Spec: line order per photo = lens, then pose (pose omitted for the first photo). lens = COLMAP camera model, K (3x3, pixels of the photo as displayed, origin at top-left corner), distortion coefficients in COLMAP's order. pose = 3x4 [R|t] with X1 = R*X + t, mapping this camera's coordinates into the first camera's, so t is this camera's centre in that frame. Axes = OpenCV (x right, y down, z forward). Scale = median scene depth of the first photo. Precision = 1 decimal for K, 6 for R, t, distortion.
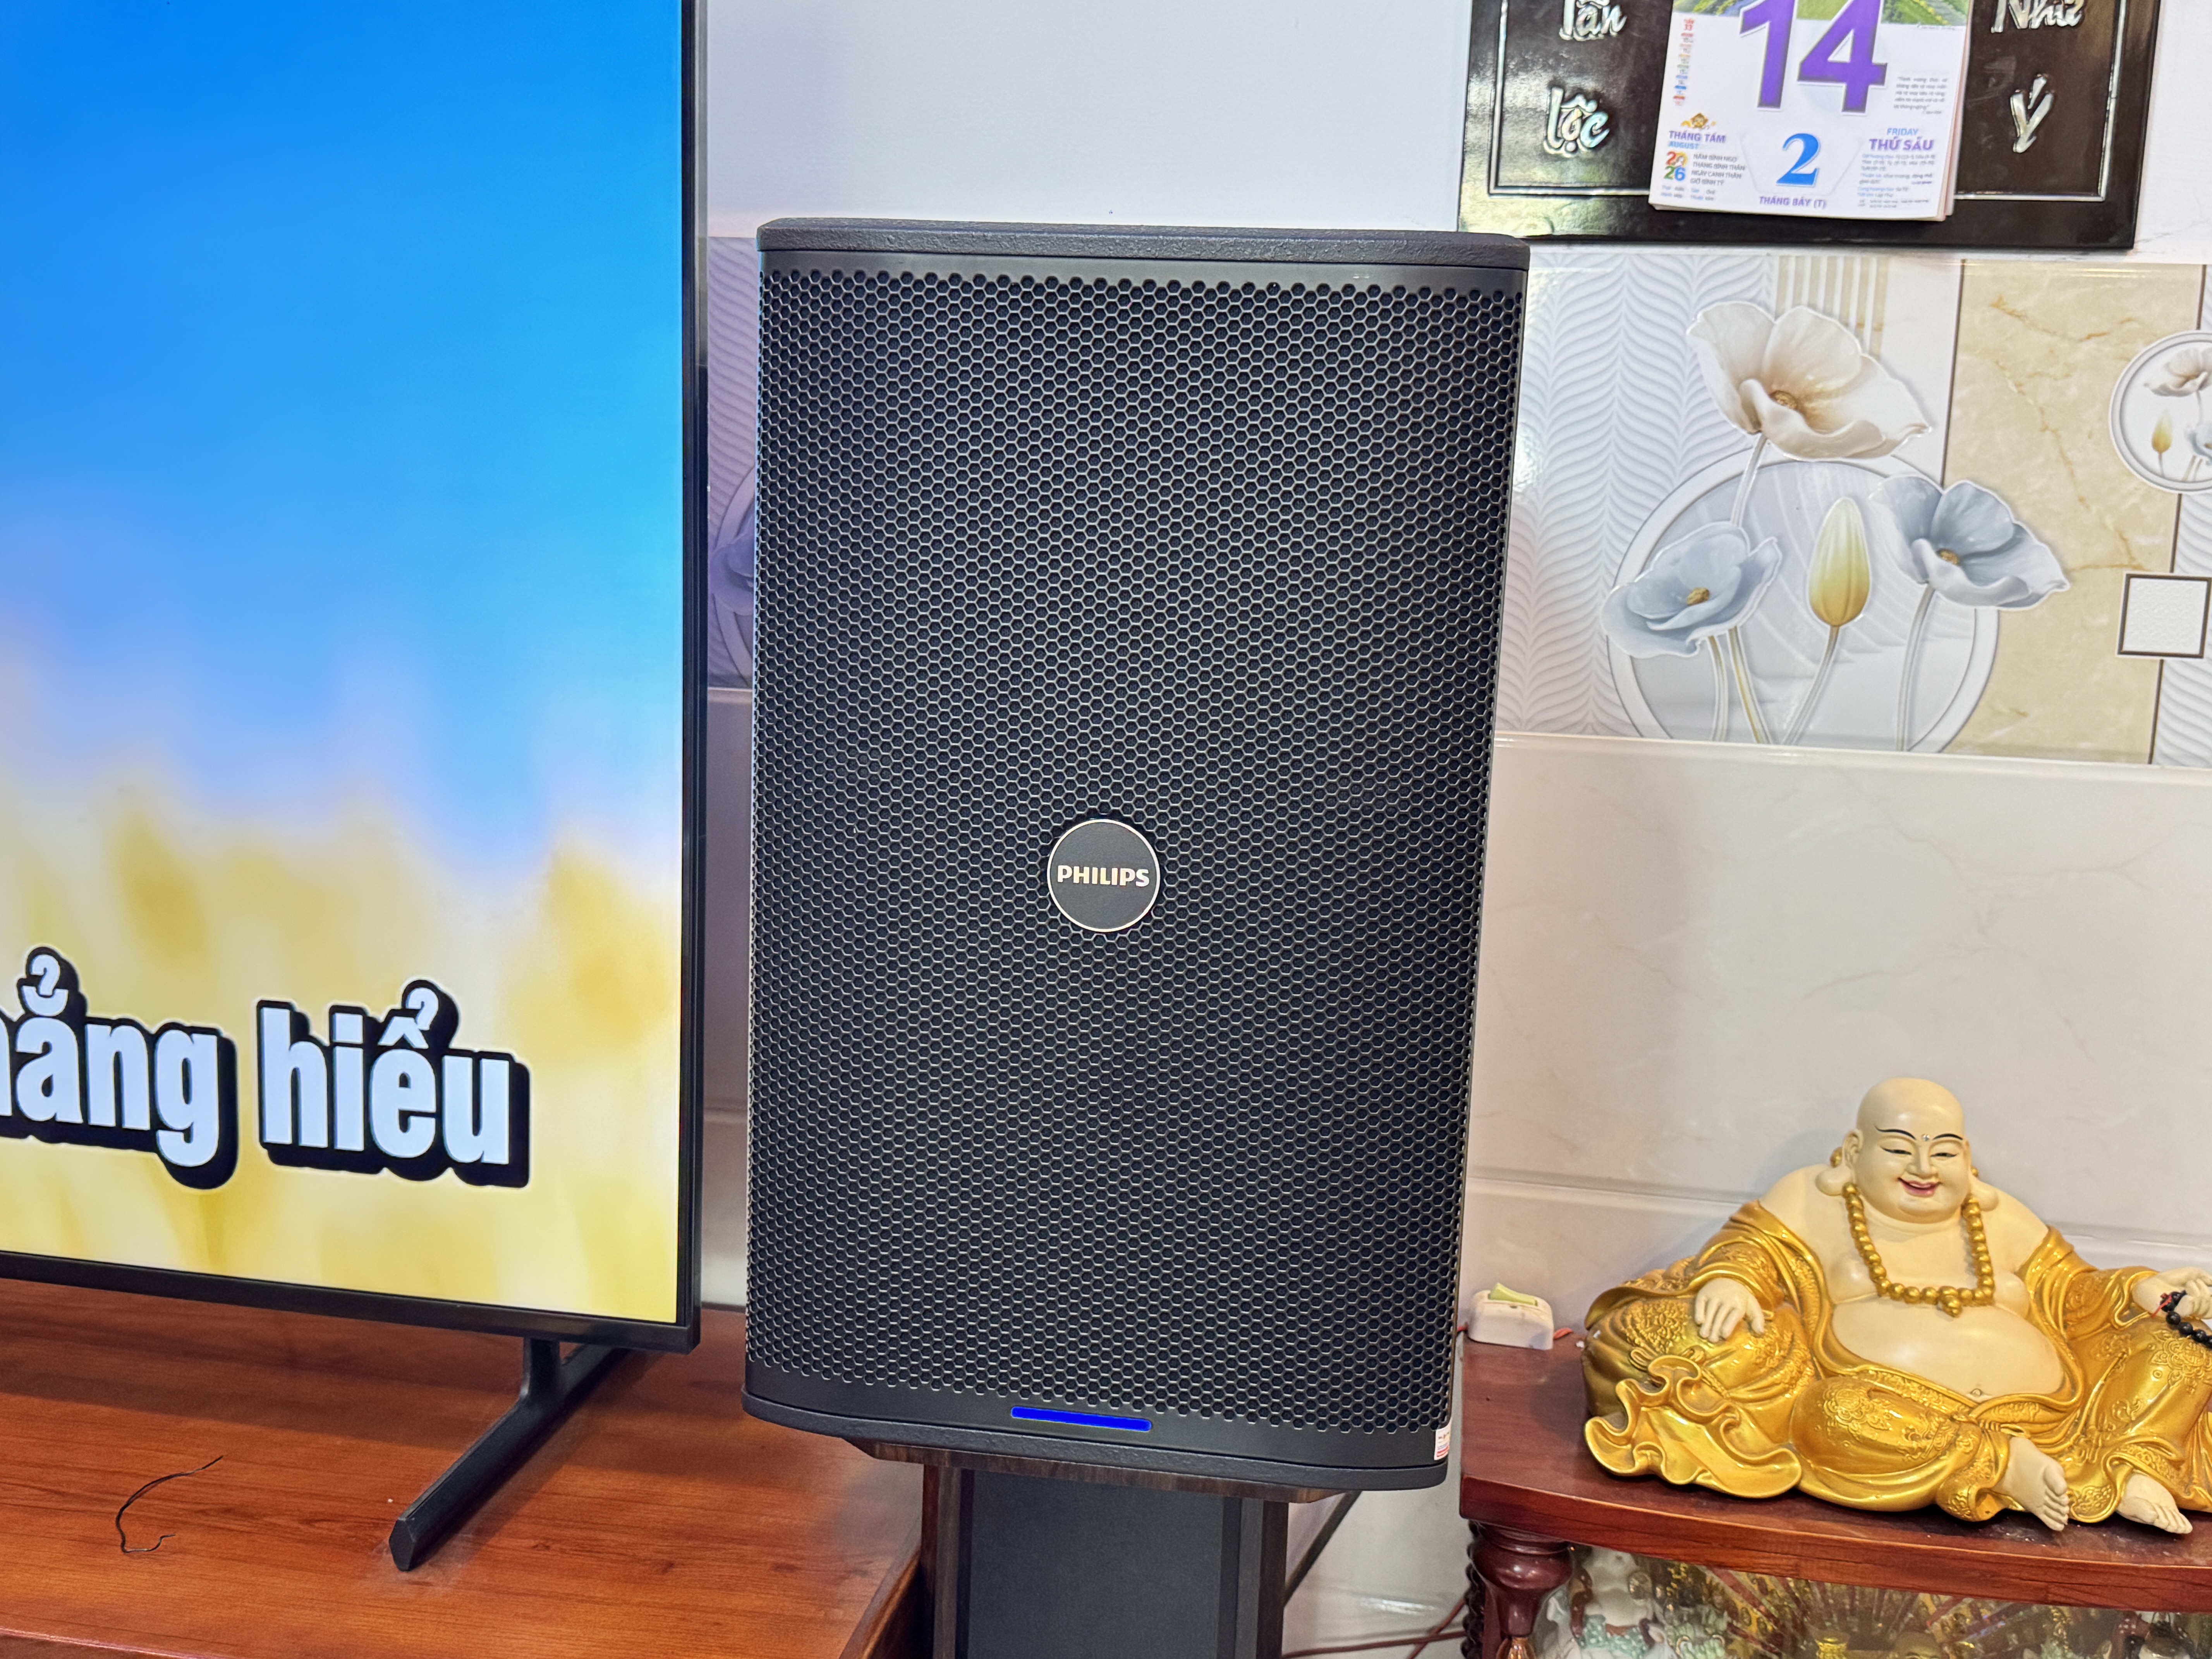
lens RADIAL K [[2277.2, 0, 1107.9], [0, 2277.2, 819.9], [0, 0, 1]] dist [0.147029, -0.332334]
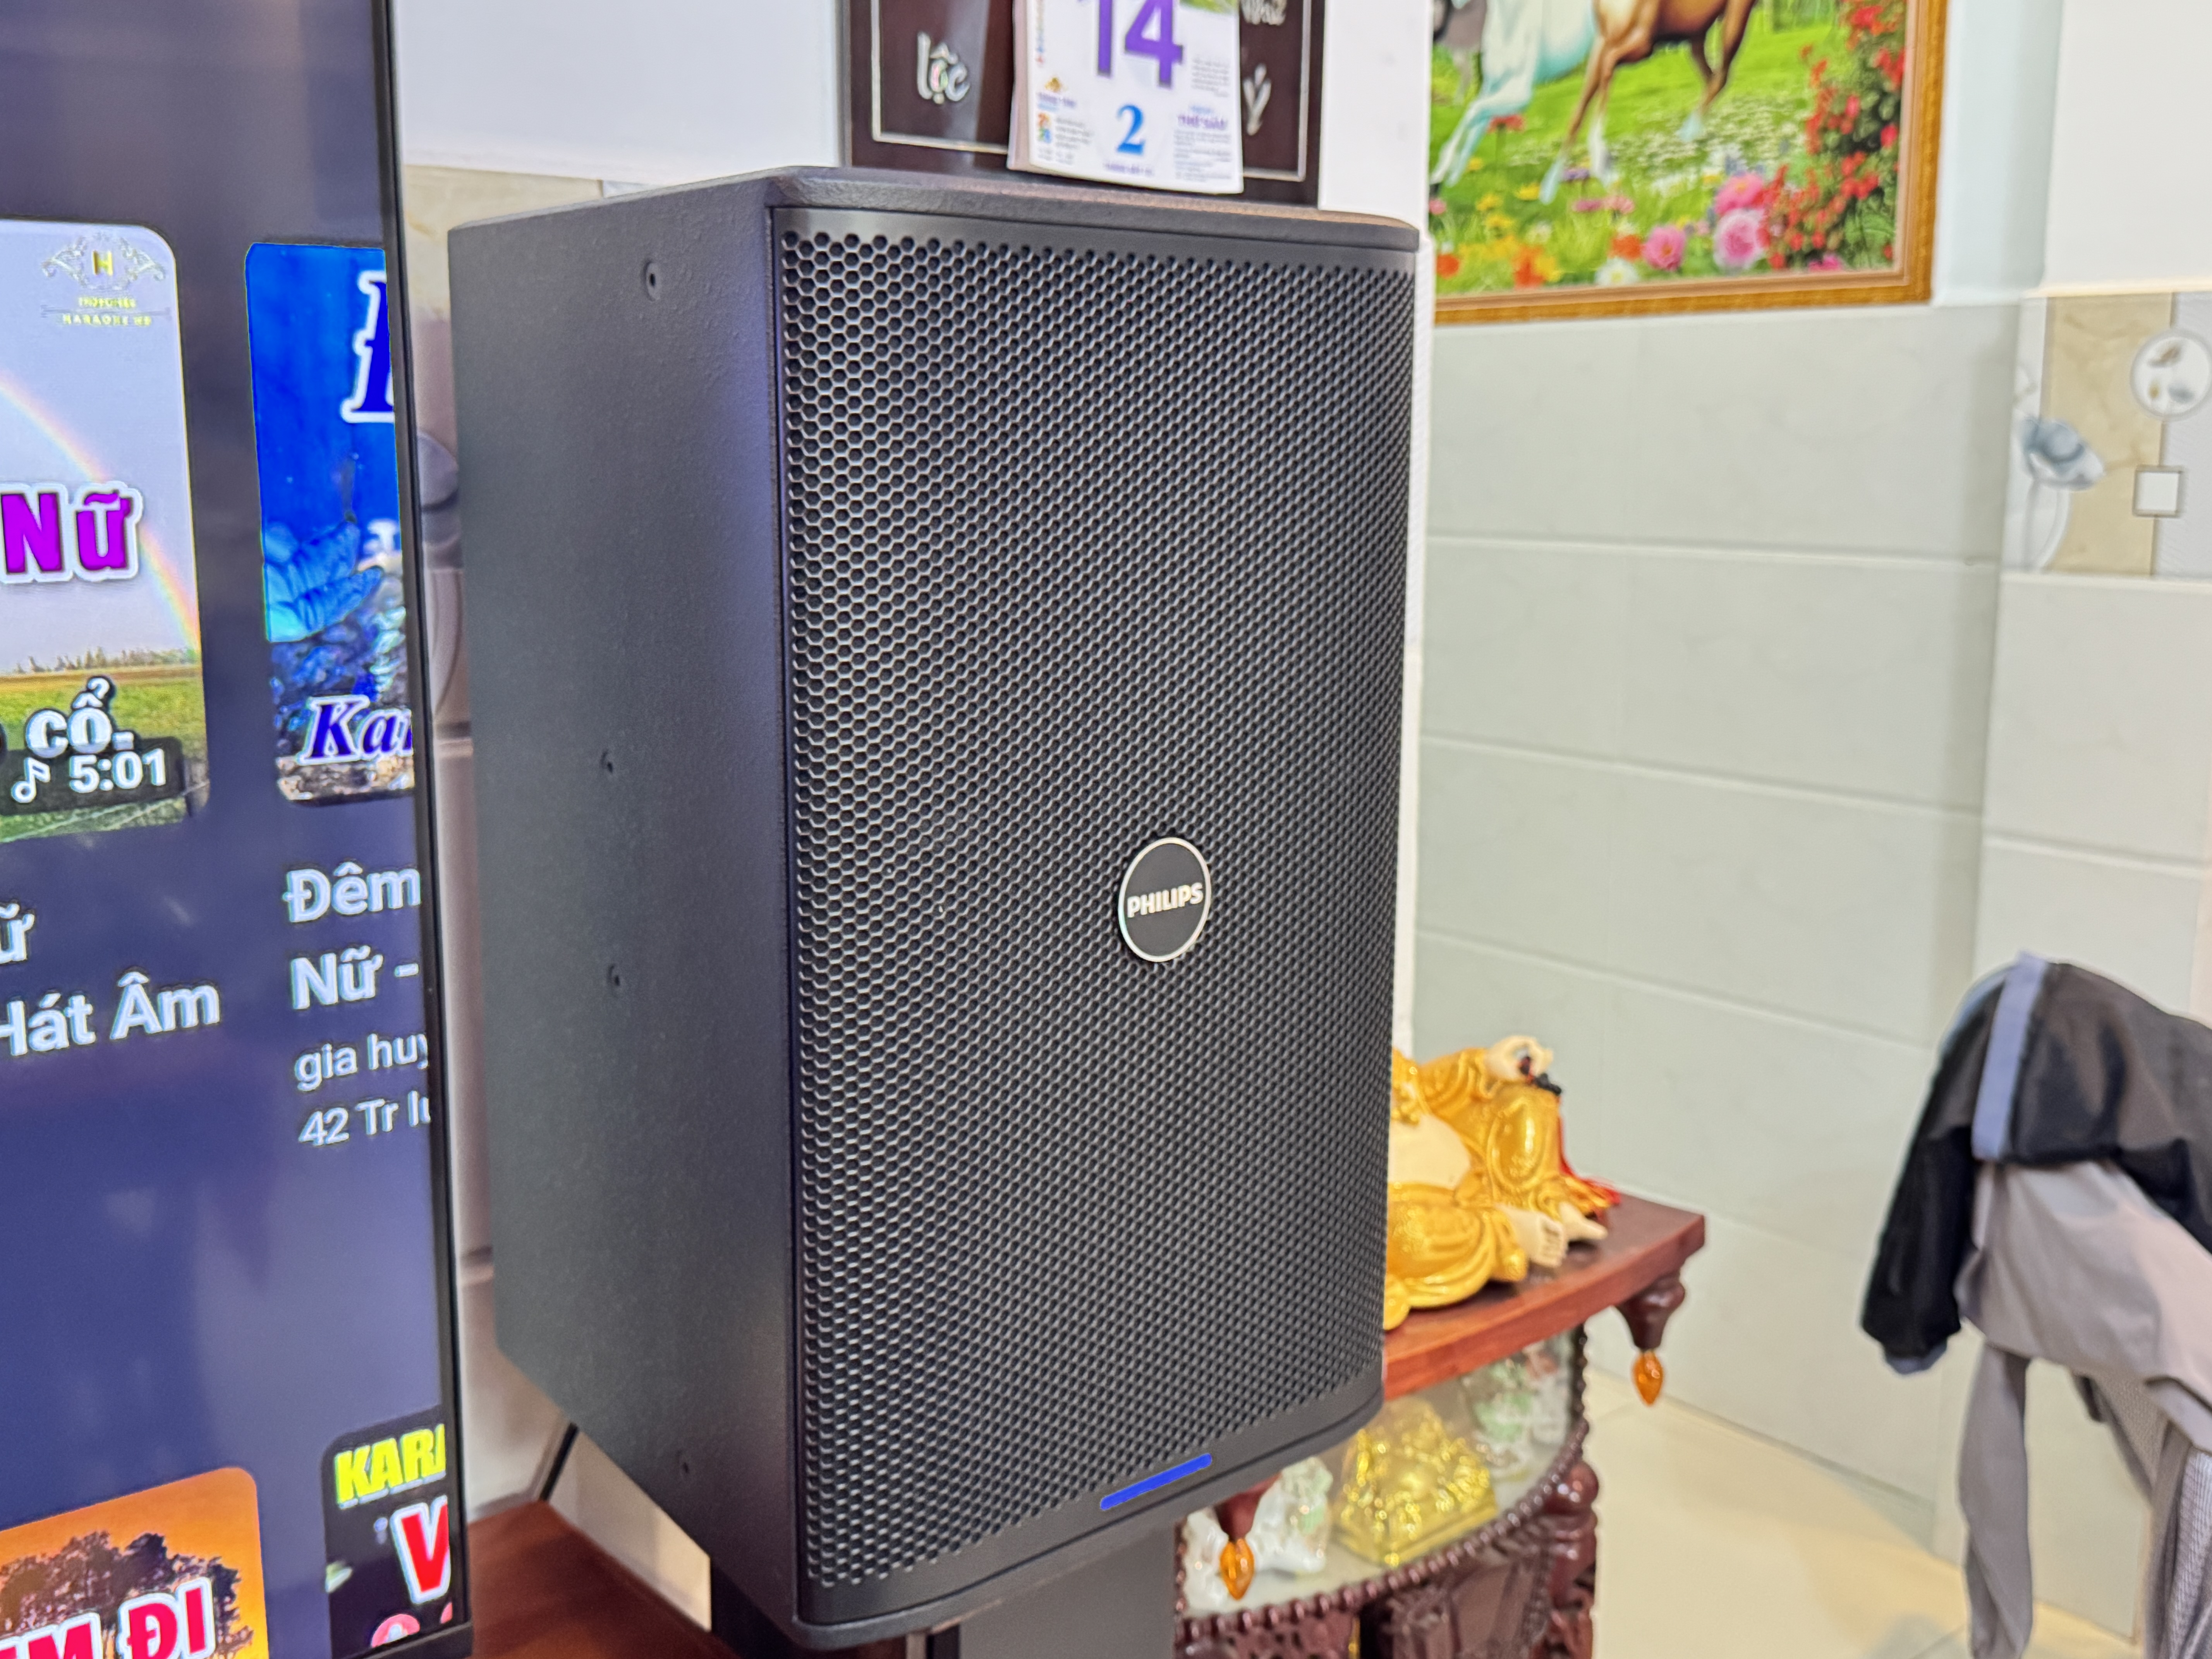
lens RADIAL K [[2203.9, 0, 1106.0], [0, 2203.9, 829.5], [0, 0, 1]] dist [0.151515, -0.271168]
pose [[0.640770, -0.180073, 0.746316, -0.542693], [0.145038, 0.982992, 0.112653, -0.086059], [-0.753908, 0.036060, 0.655989, 0.347210]]
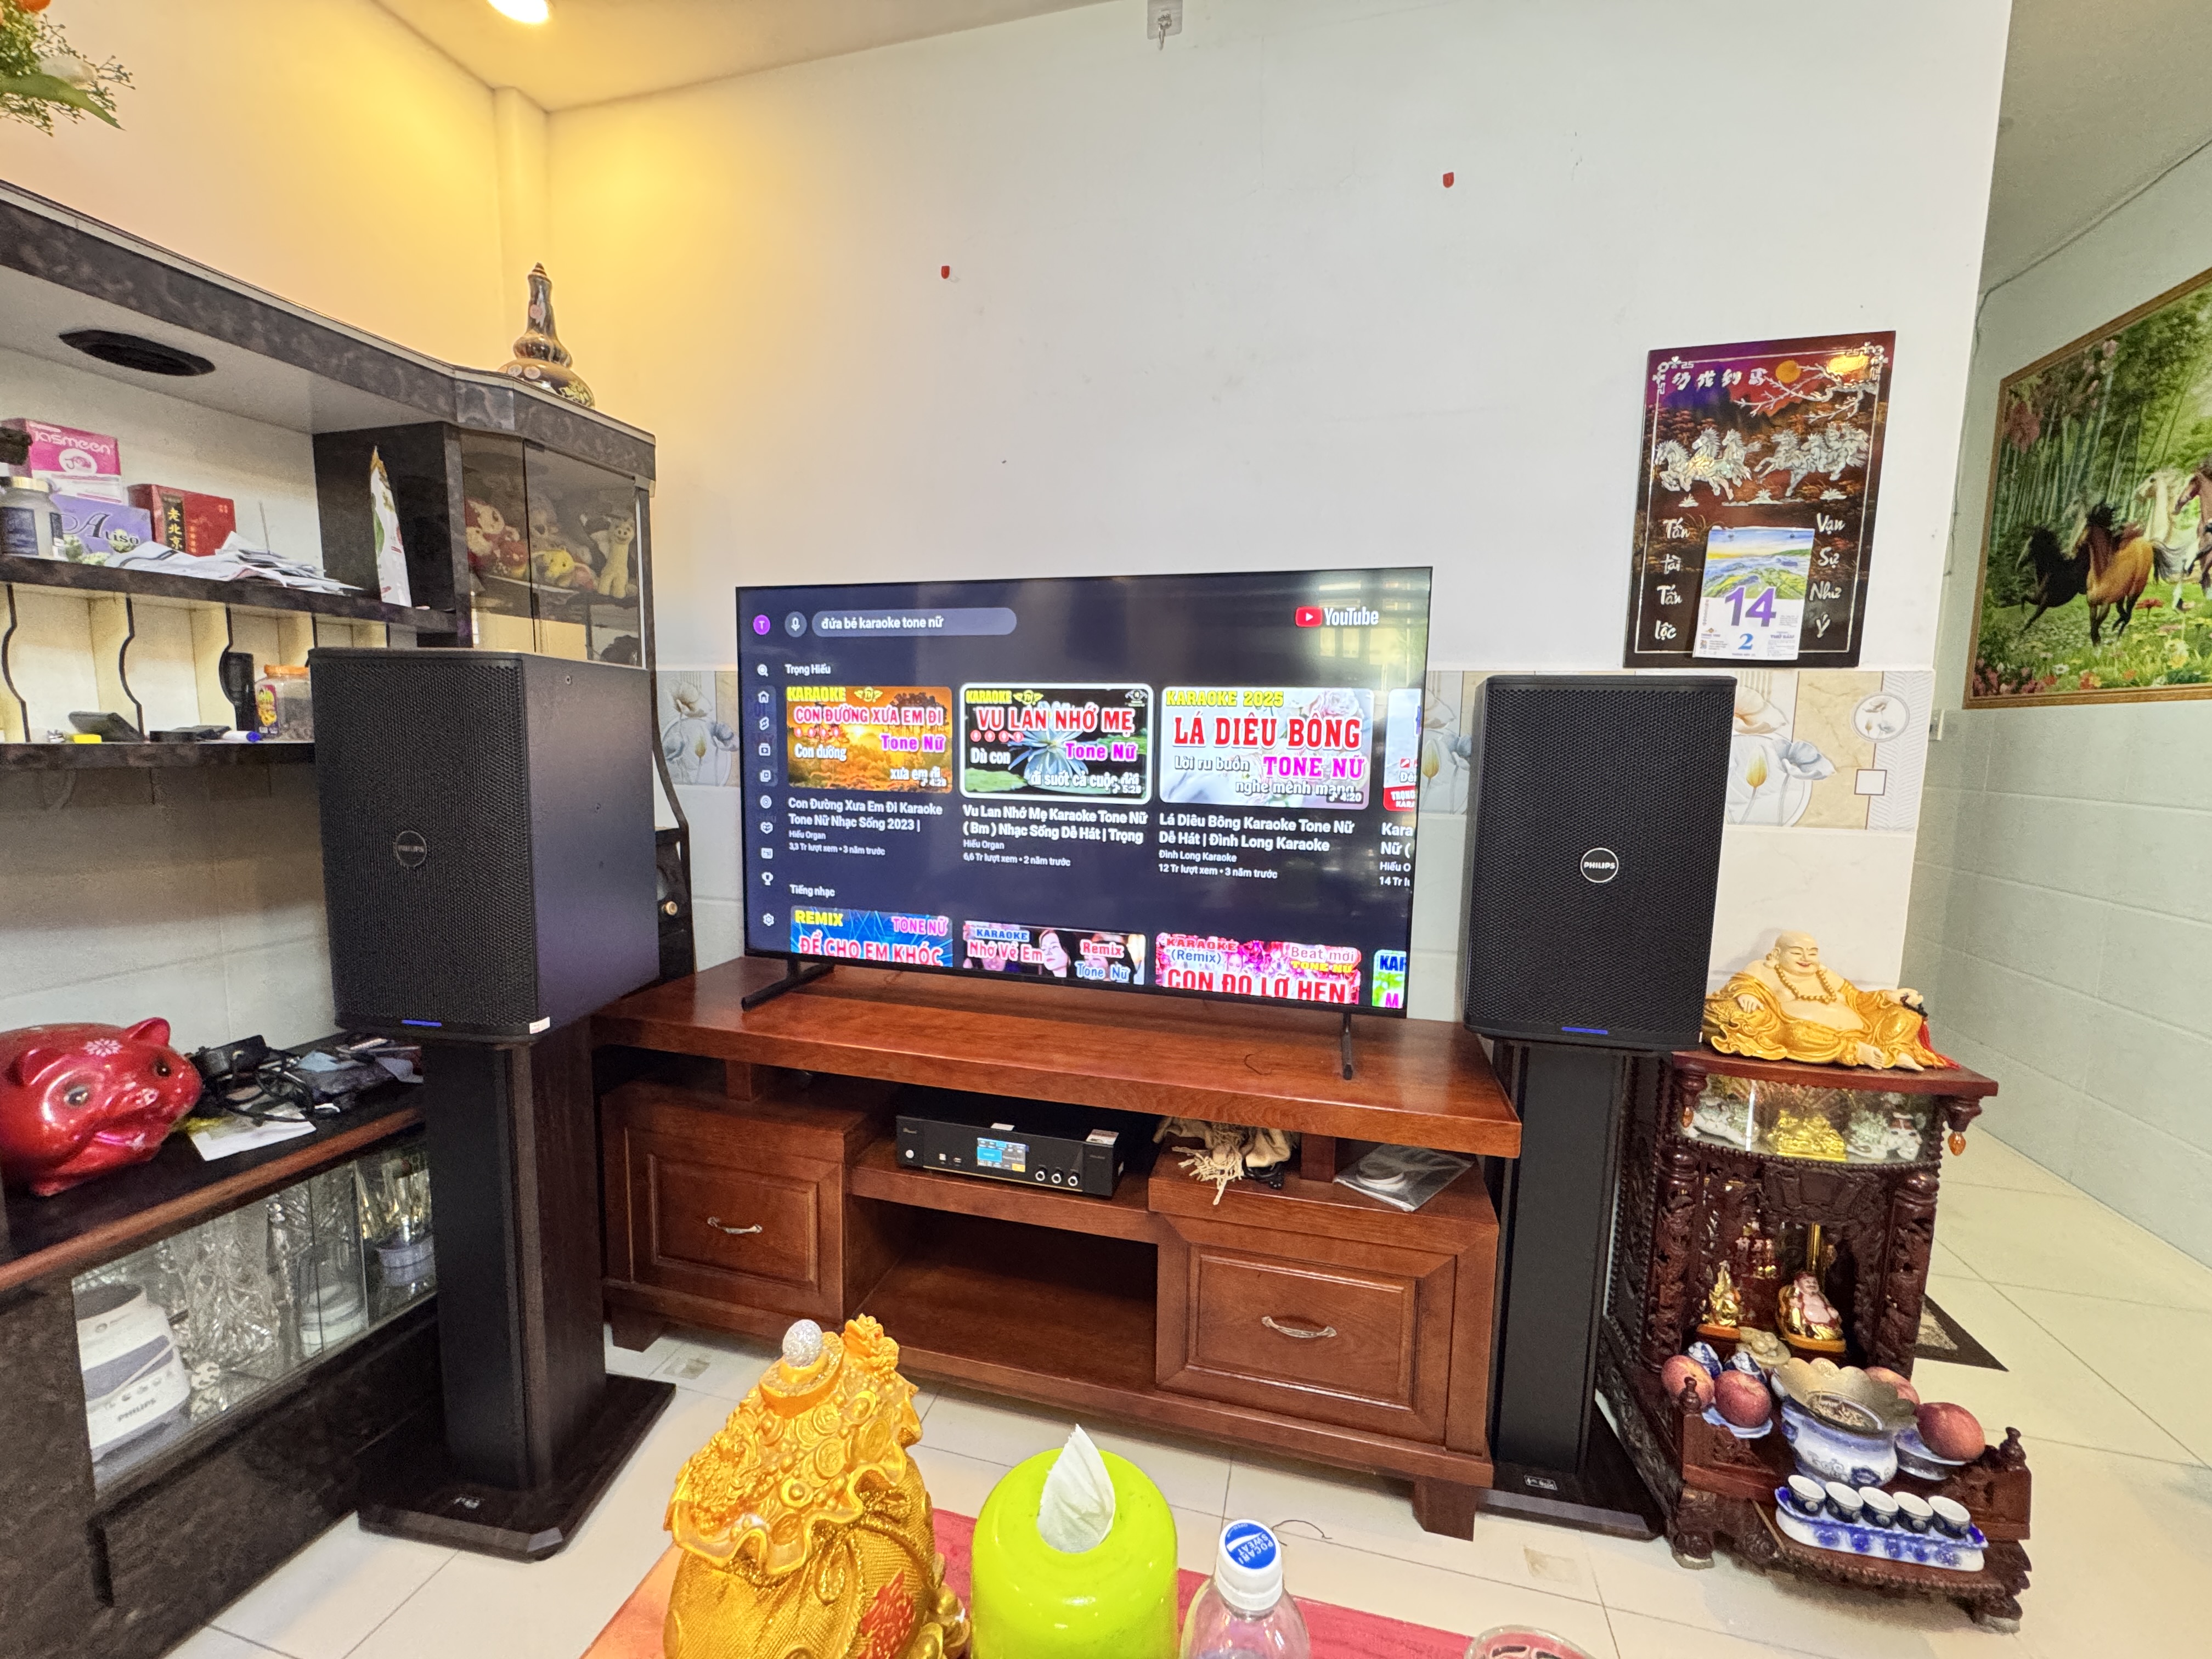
lens RADIAL K [[902.6, 0, 1098.4], [0, 902.6, 830.4], [0, 0, 1]] dist [0.000861, 0.000032]
pose [[0.997157, -0.015615, -0.073715, -0.509118], [0.012411, 0.998967, -0.043721, 0.017830], [0.074322, 0.042682, 0.996320, -0.298895]]
